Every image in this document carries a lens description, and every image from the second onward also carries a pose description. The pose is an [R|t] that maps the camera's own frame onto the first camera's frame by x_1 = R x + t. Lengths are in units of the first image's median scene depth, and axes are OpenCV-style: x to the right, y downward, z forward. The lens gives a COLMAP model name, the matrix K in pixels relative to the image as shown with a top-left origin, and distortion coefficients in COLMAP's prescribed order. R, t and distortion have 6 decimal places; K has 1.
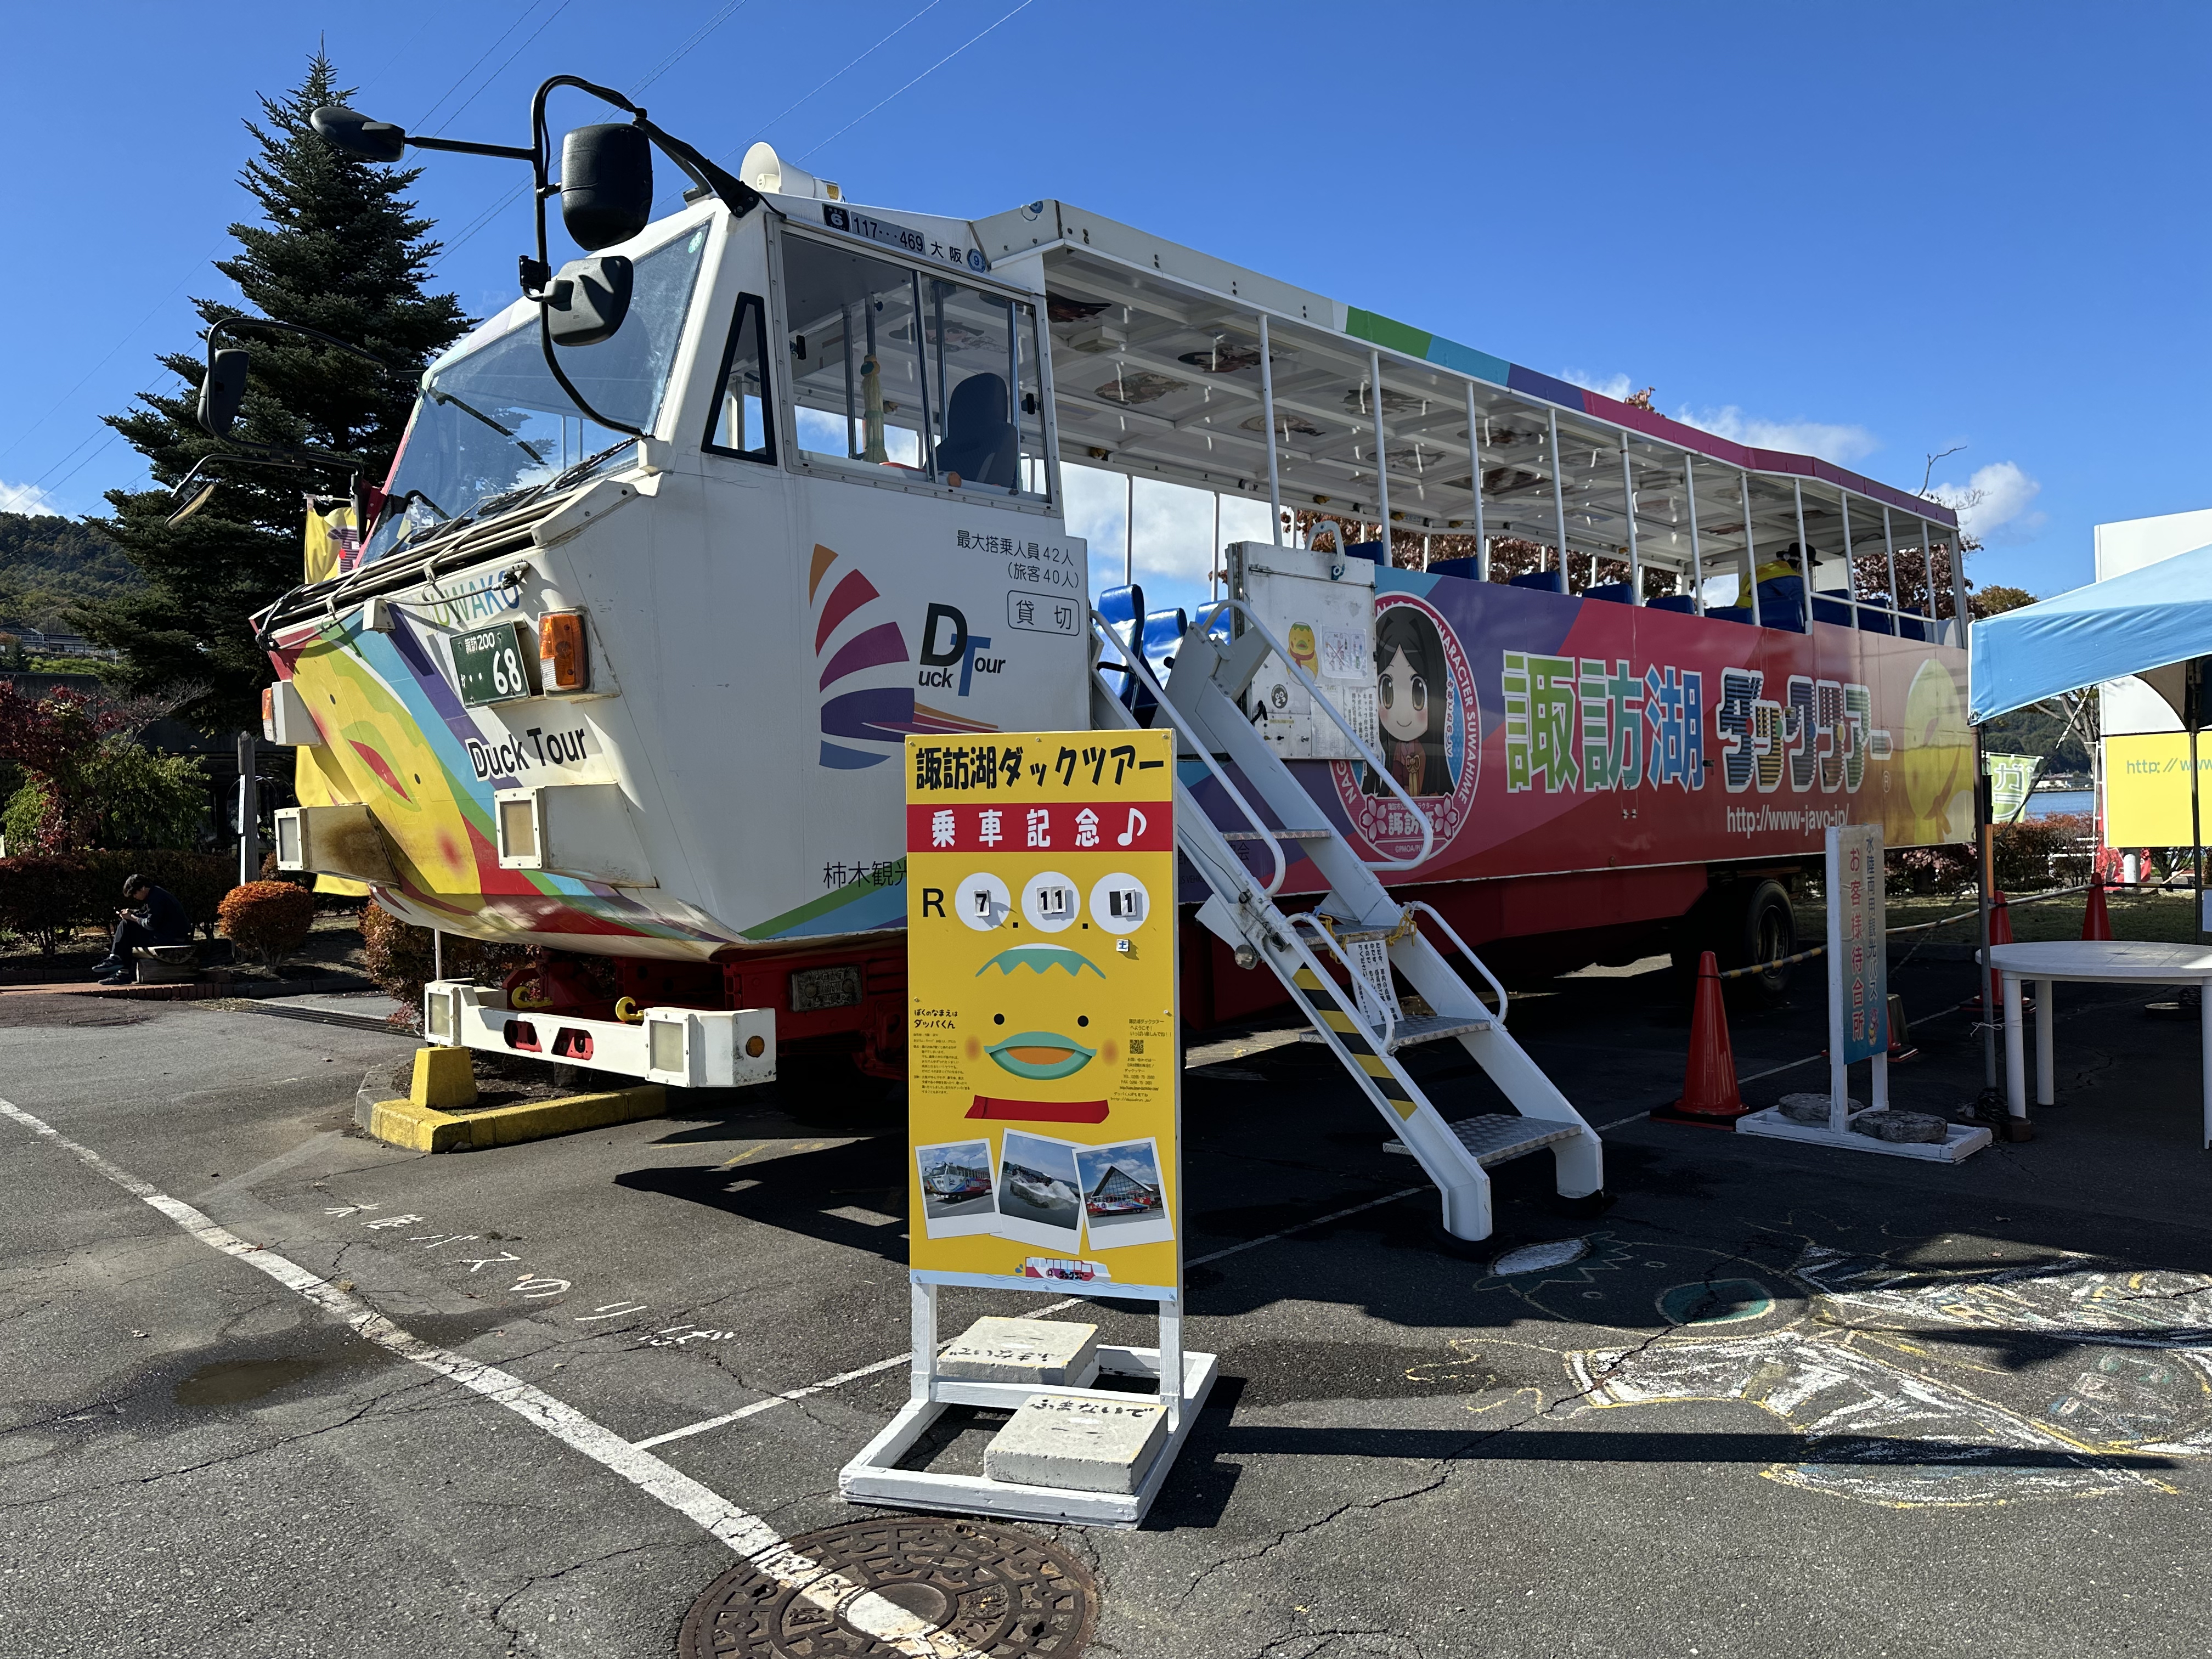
lens RADIAL K [[1572.0, 0, 1111.6], [0, 1572.0, 840.7], [0, 0, 1]] dist [0.030620, -0.028765]
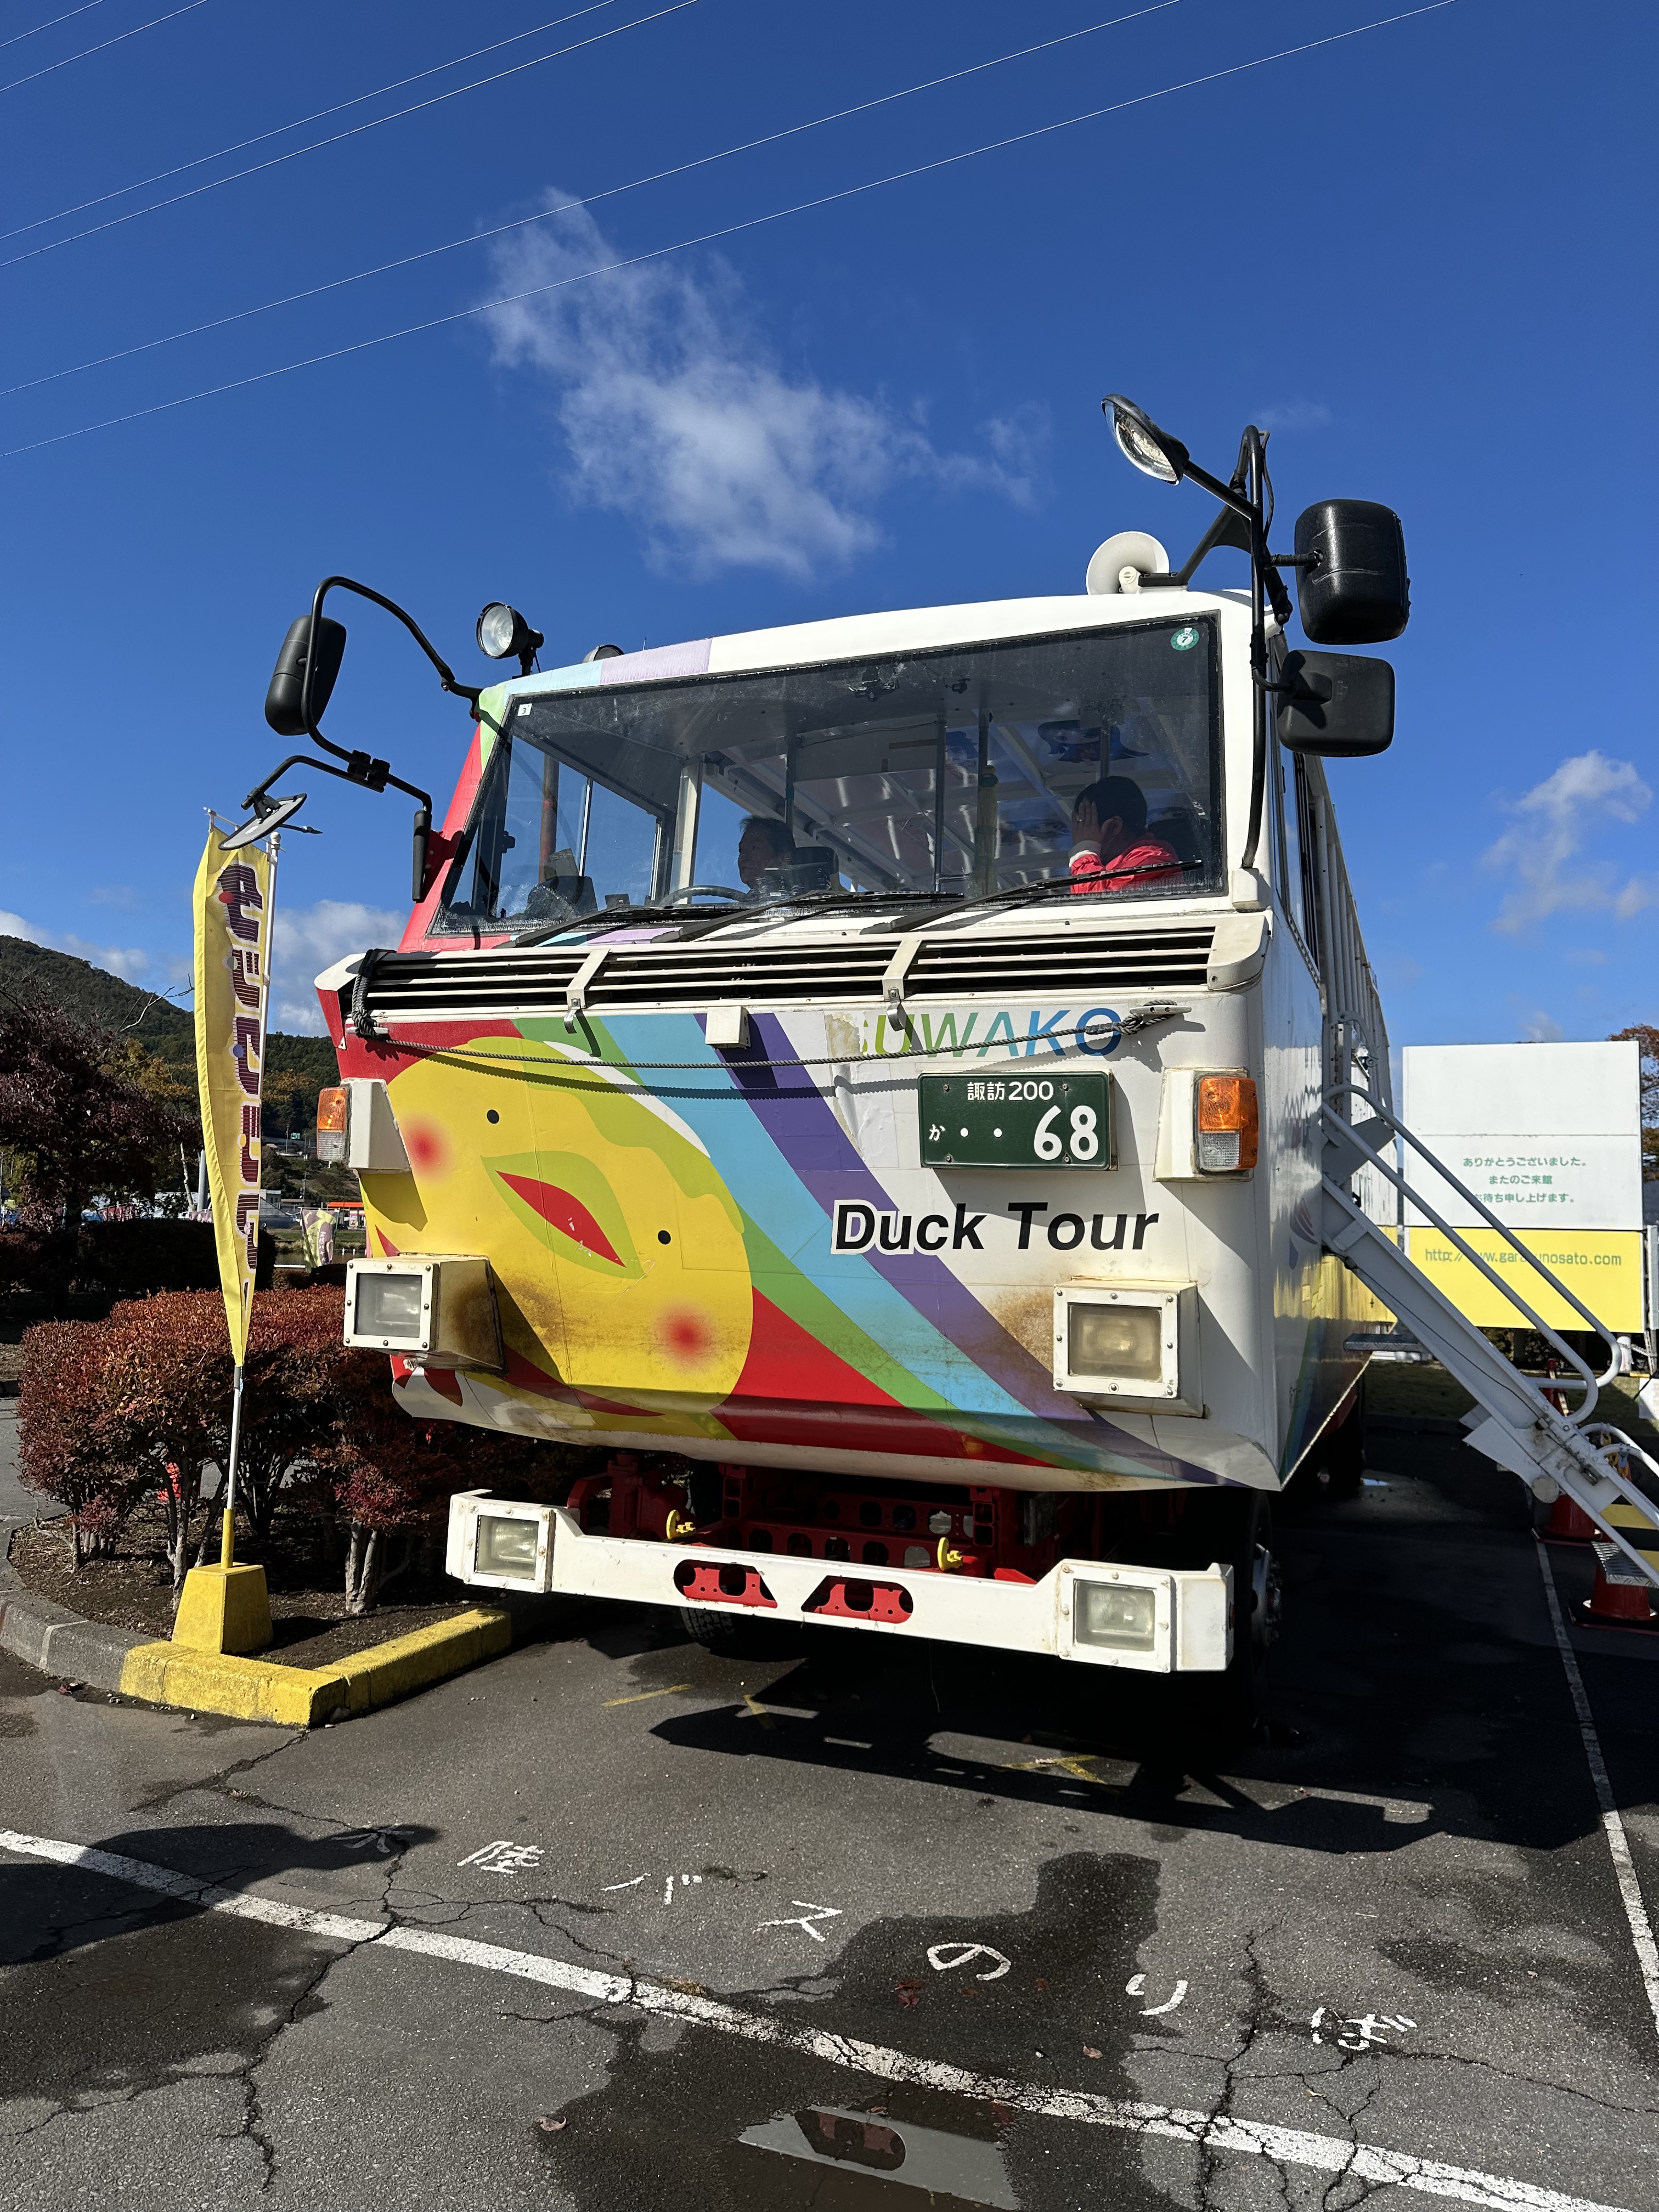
lens RADIAL K [[1572.0, 0, 829.5], [0, 1572.0, 1102.7], [0, 0, 1]] dist [0.030620, -0.028765]
pose [[0.912688, 0.095089, 0.397441, -0.862819], [-0.058237, 0.992890, -0.103818, -0.038264], [-0.404487, 0.071608, 0.911736, 0.374269]]
